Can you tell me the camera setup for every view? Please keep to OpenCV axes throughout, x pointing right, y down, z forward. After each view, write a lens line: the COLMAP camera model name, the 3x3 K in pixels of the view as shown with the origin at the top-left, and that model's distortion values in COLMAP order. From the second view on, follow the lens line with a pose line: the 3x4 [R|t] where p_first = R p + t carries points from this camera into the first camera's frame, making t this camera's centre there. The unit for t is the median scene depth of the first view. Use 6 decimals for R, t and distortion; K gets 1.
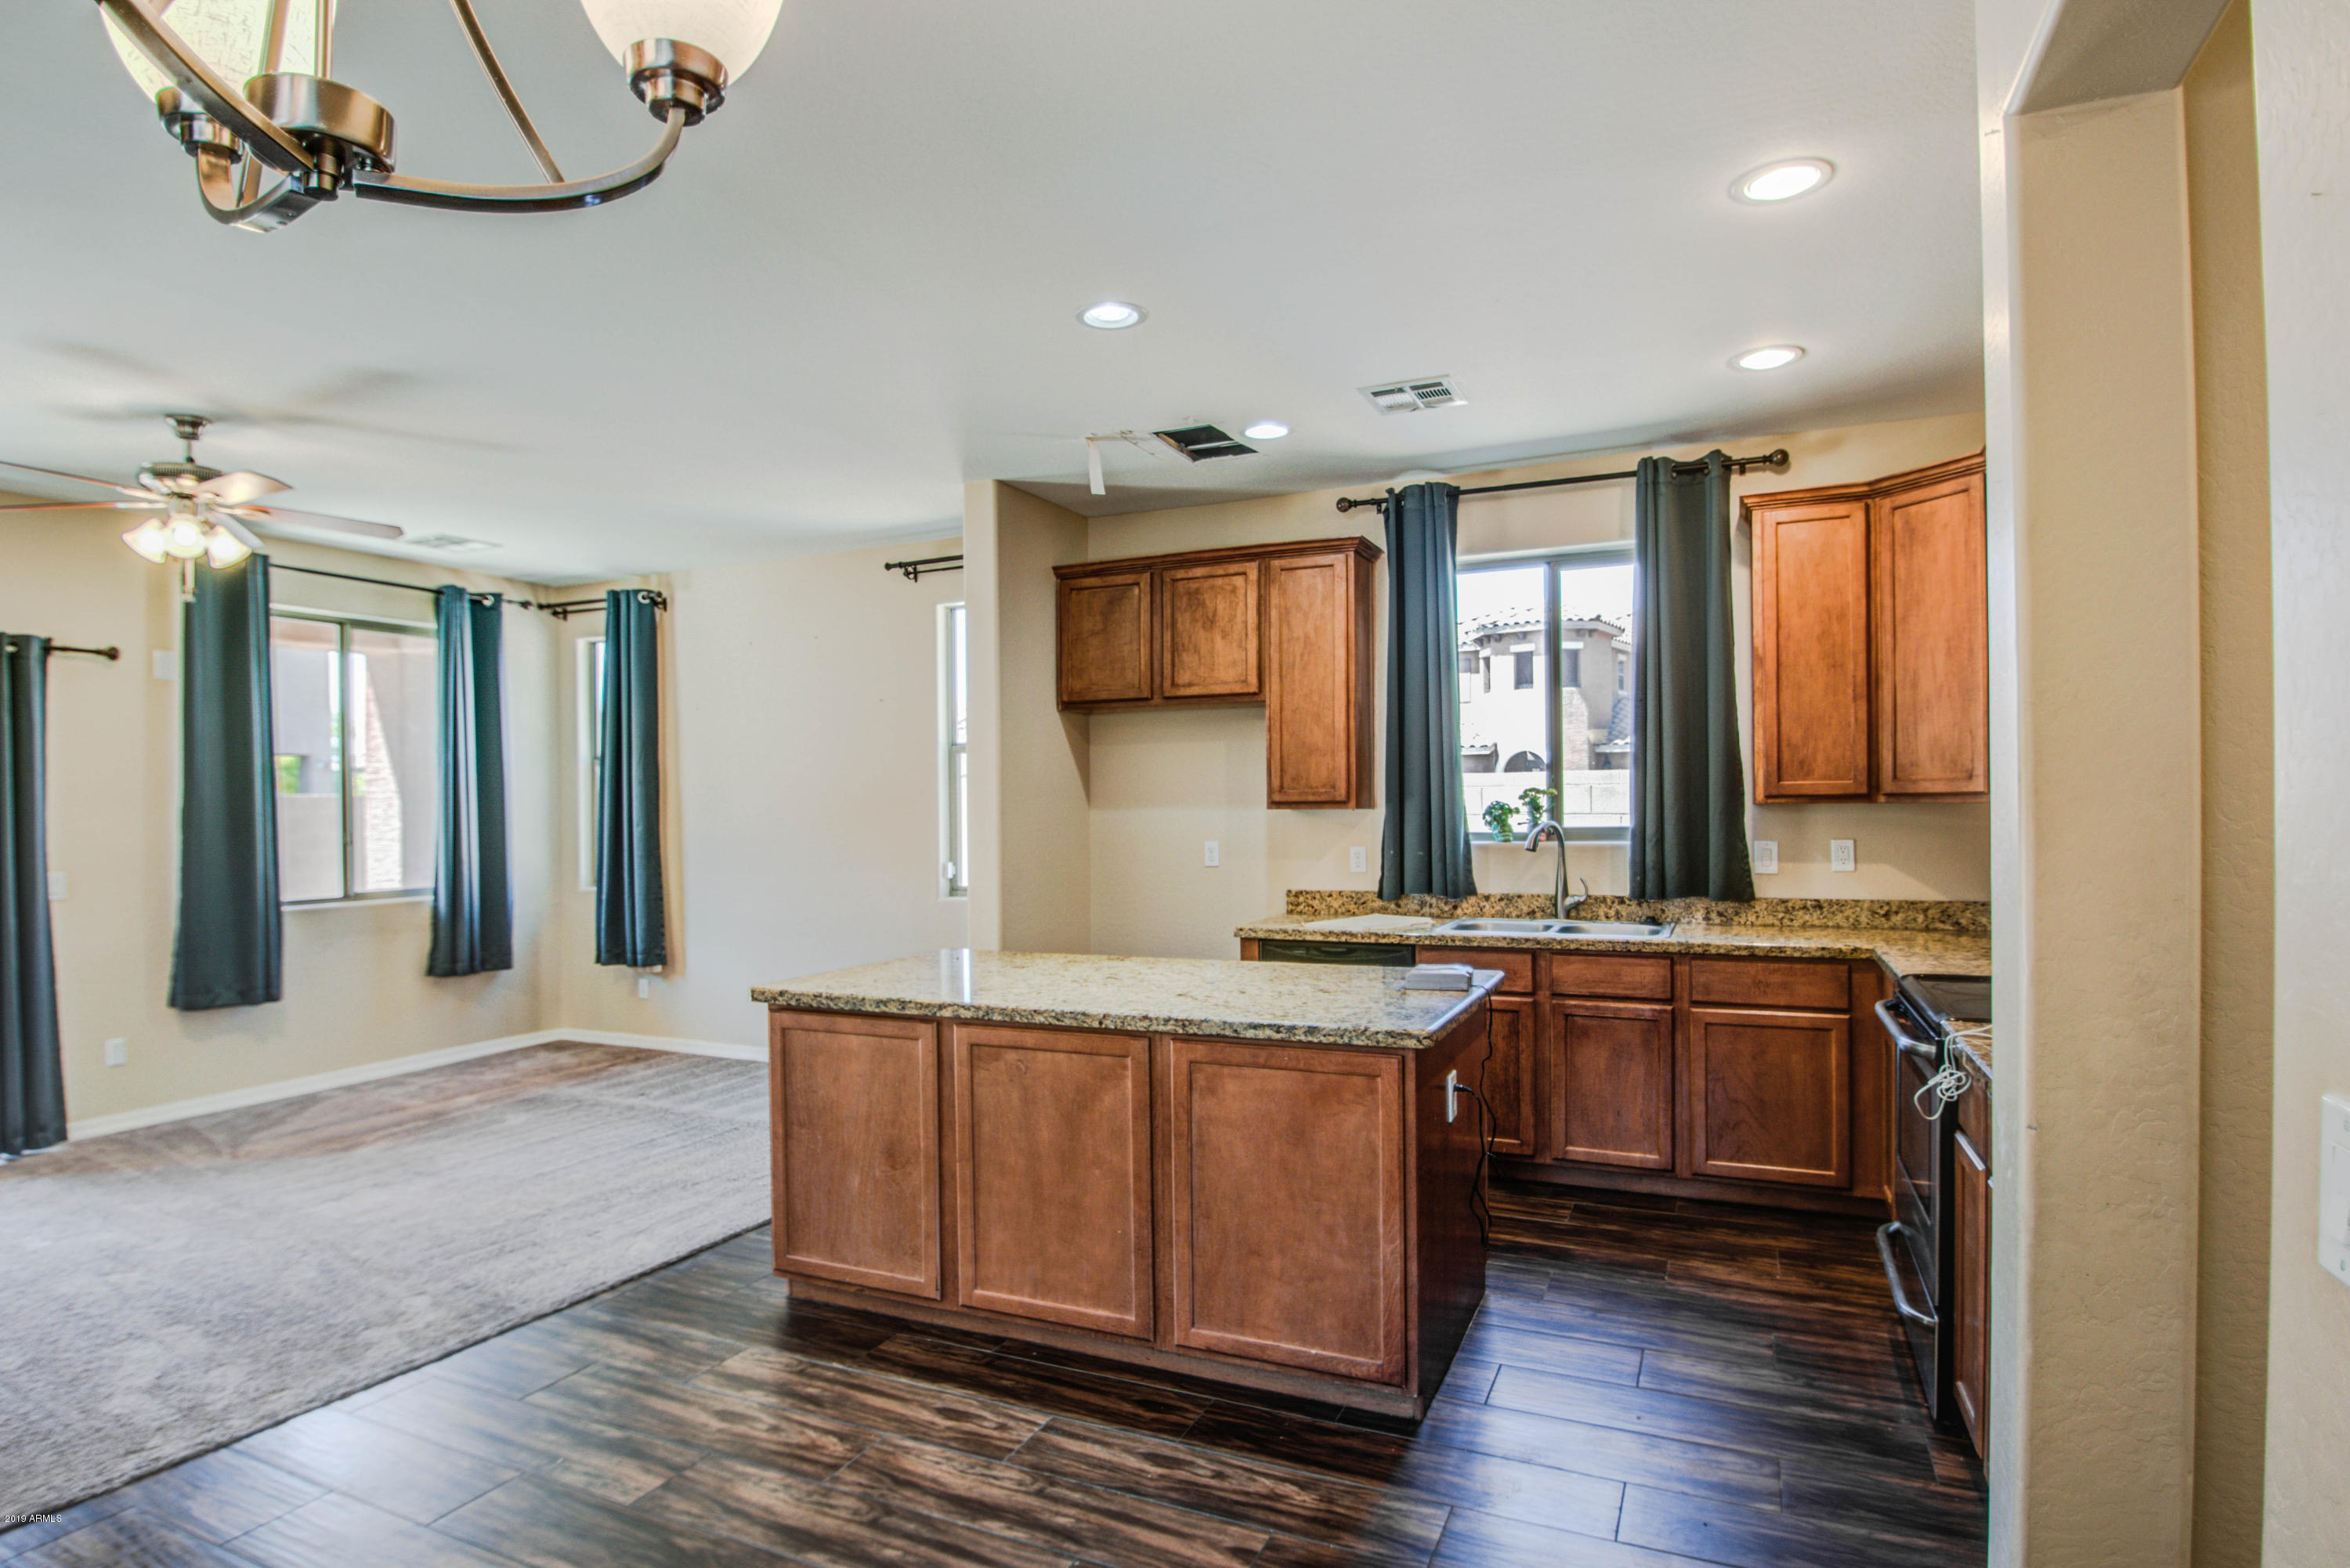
lens RADIAL K [[1258.7, 0, 1182.8], [0, 1258.7, 812.4], [0, 0, 1]] dist [-0.029361, -0.000598]
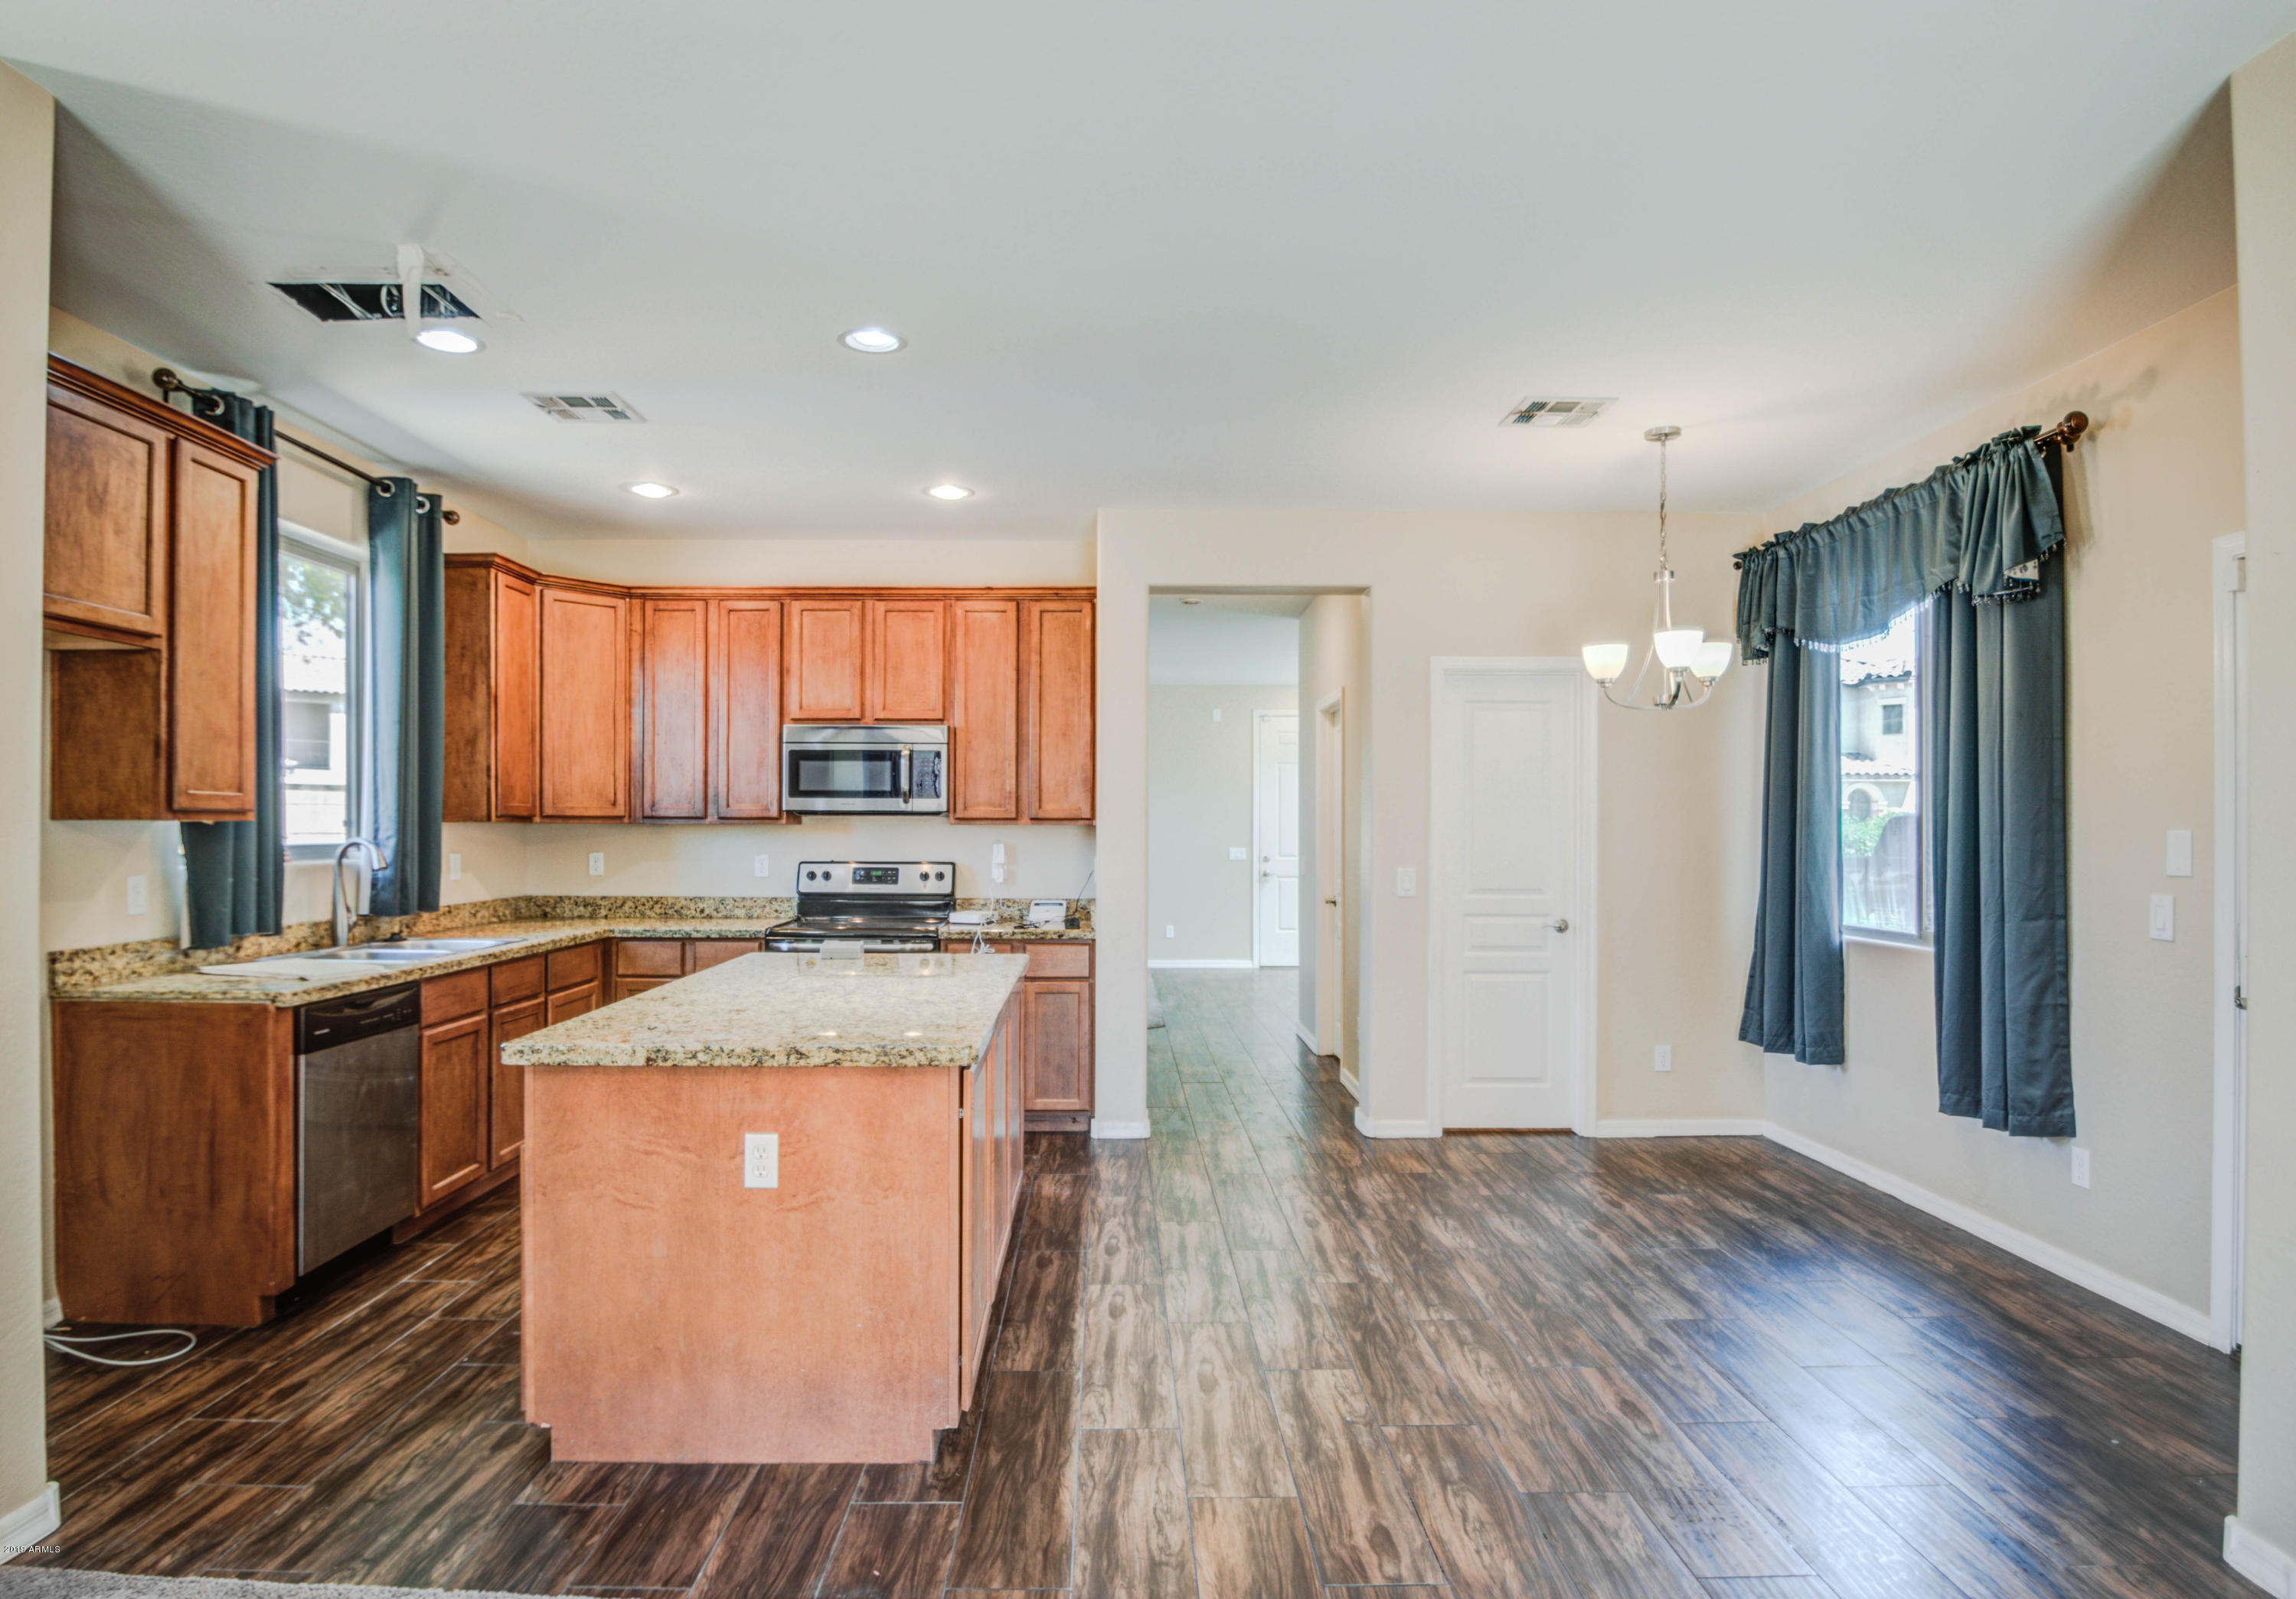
lens RADIAL K [[1268.9, 0, 1152.4], [0, 1268.9, 821.1], [0, 0, 1]] dist [-0.004454, -0.018541]
pose [[-0.443190, 0.015659, 0.896291, -0.839800], [0.008589, 0.999876, -0.013221, 0.012764], [-0.896387, 0.001839, -0.443269, 0.954387]]
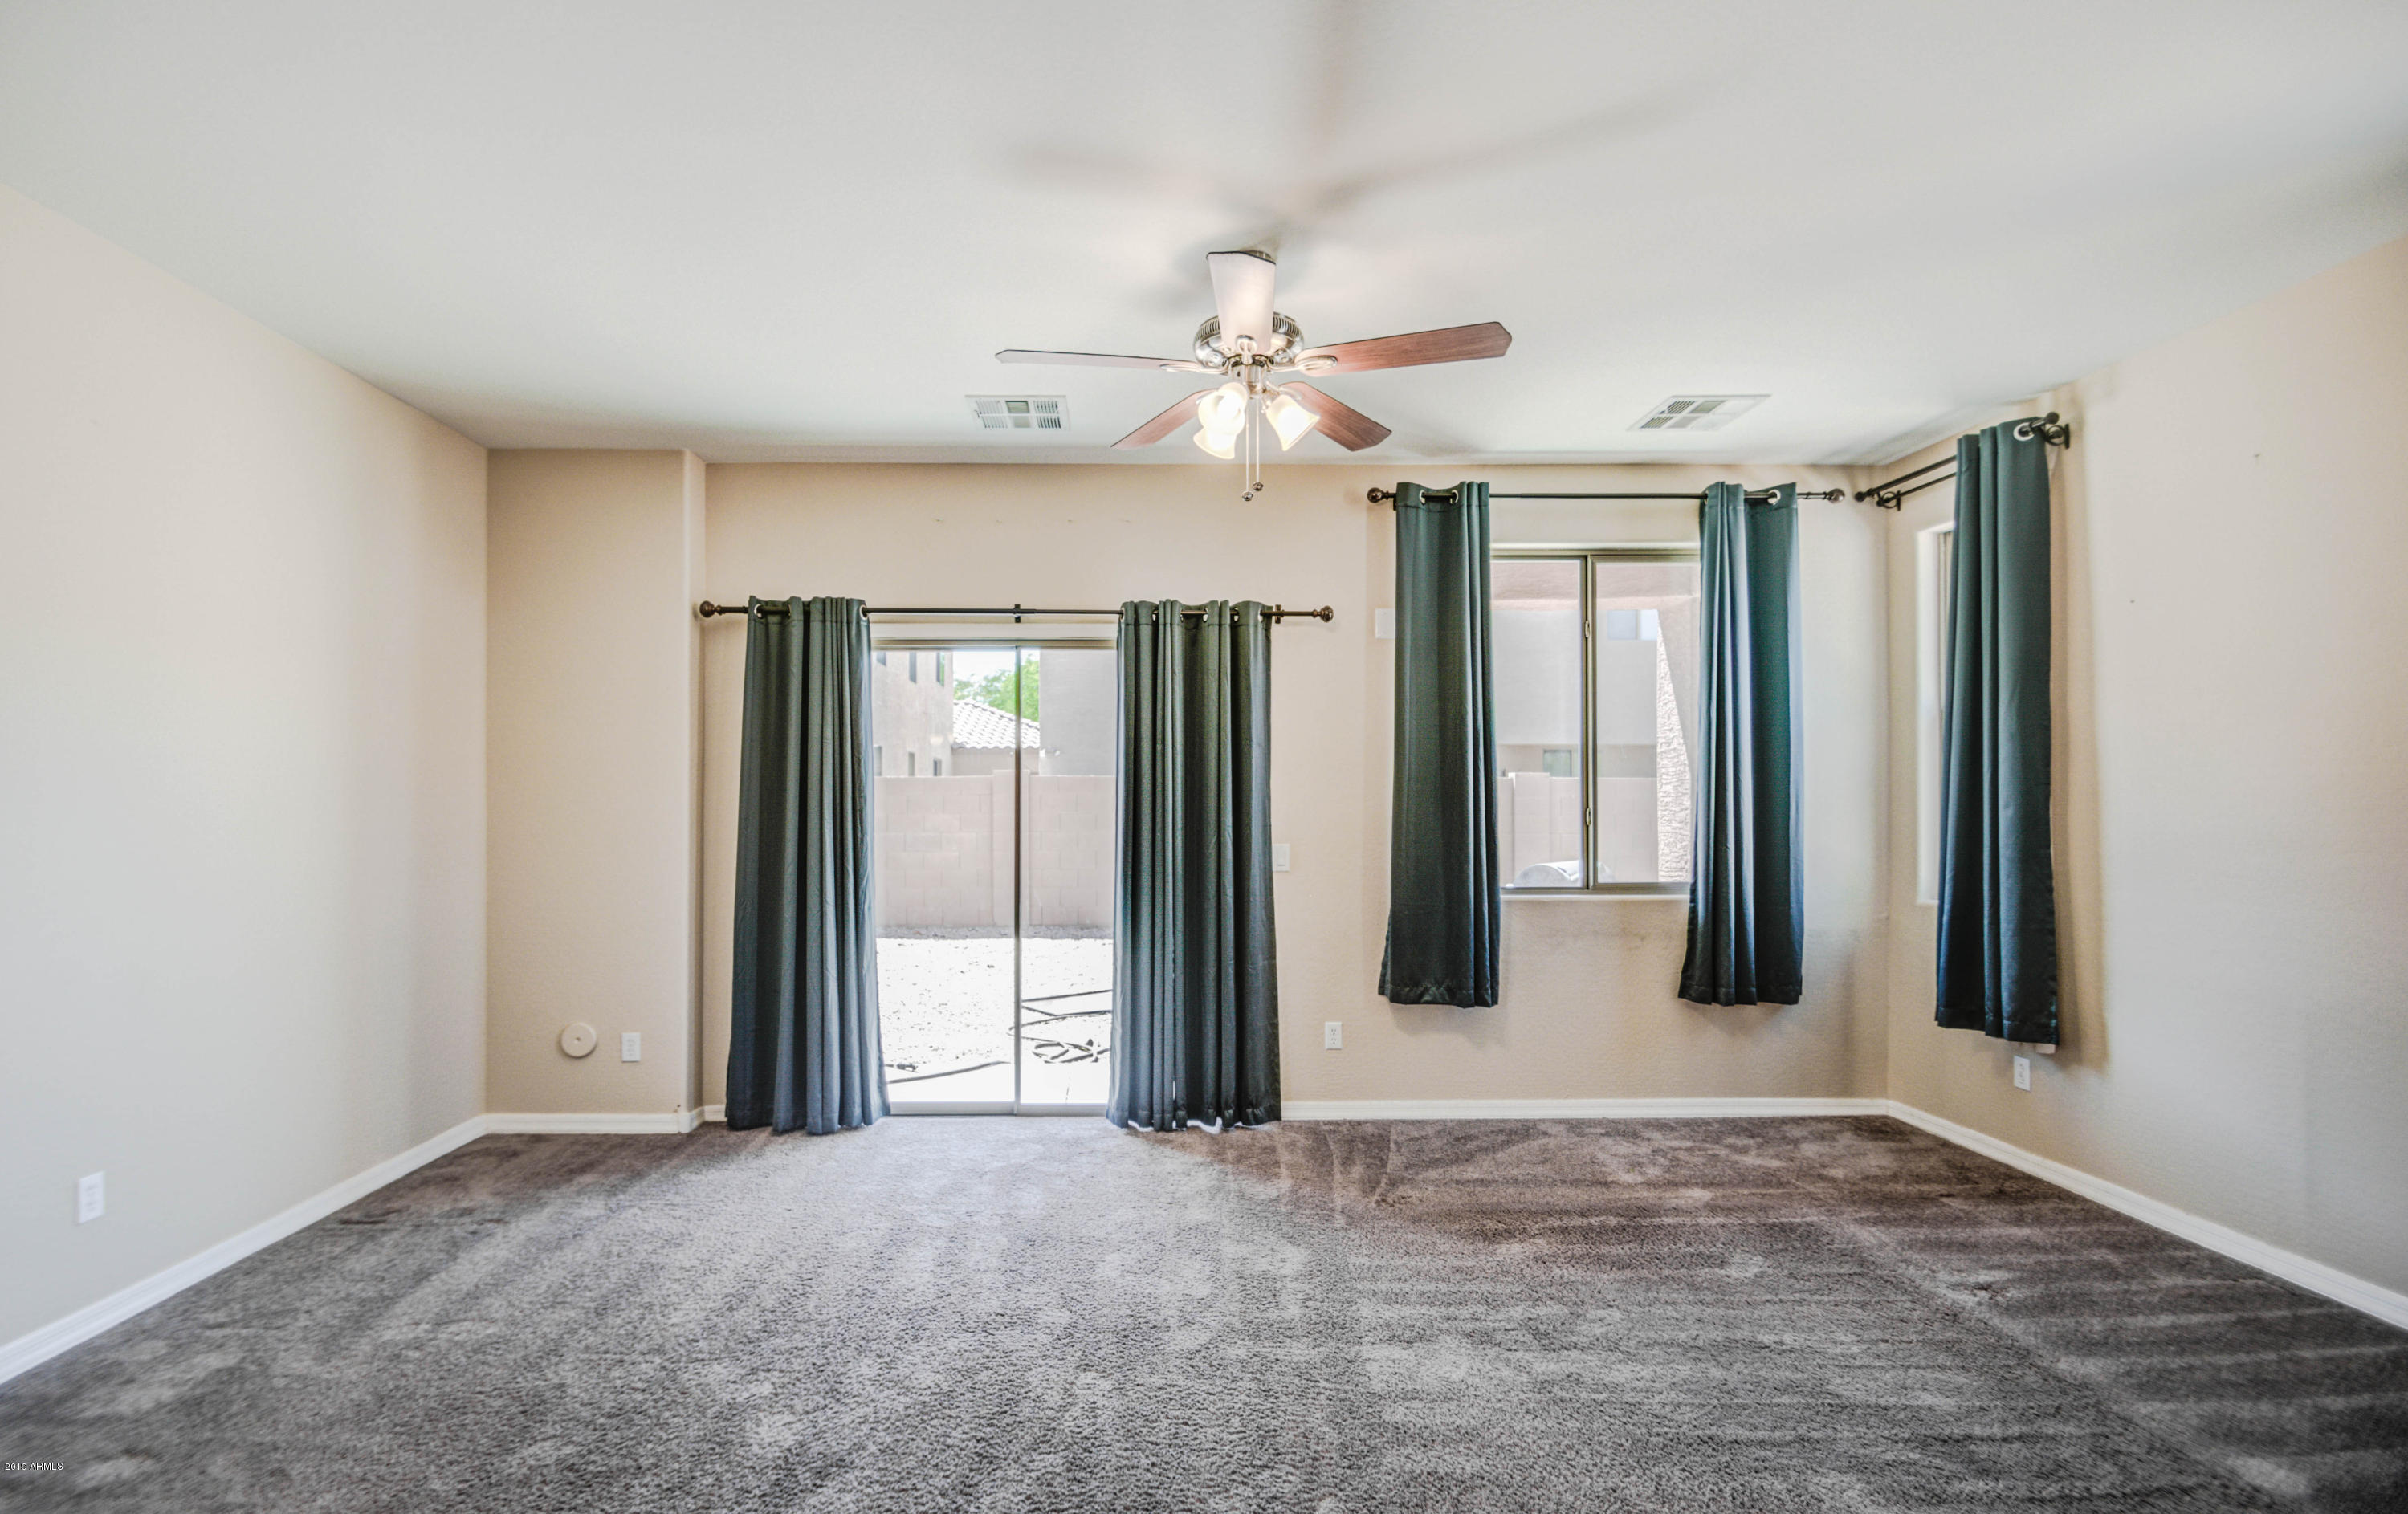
lens RADIAL K [[1078.0, 0, 1163.8], [0, 1078.0, 789.8], [0, 0, 1]] dist [0.009625, -0.000364]
pose [[0.419572, 0.003701, -0.907714, -0.201674], [-0.009023, 0.999959, -0.000094, 0.008470], [0.907677, 0.008230, 0.419588, 0.638255]]
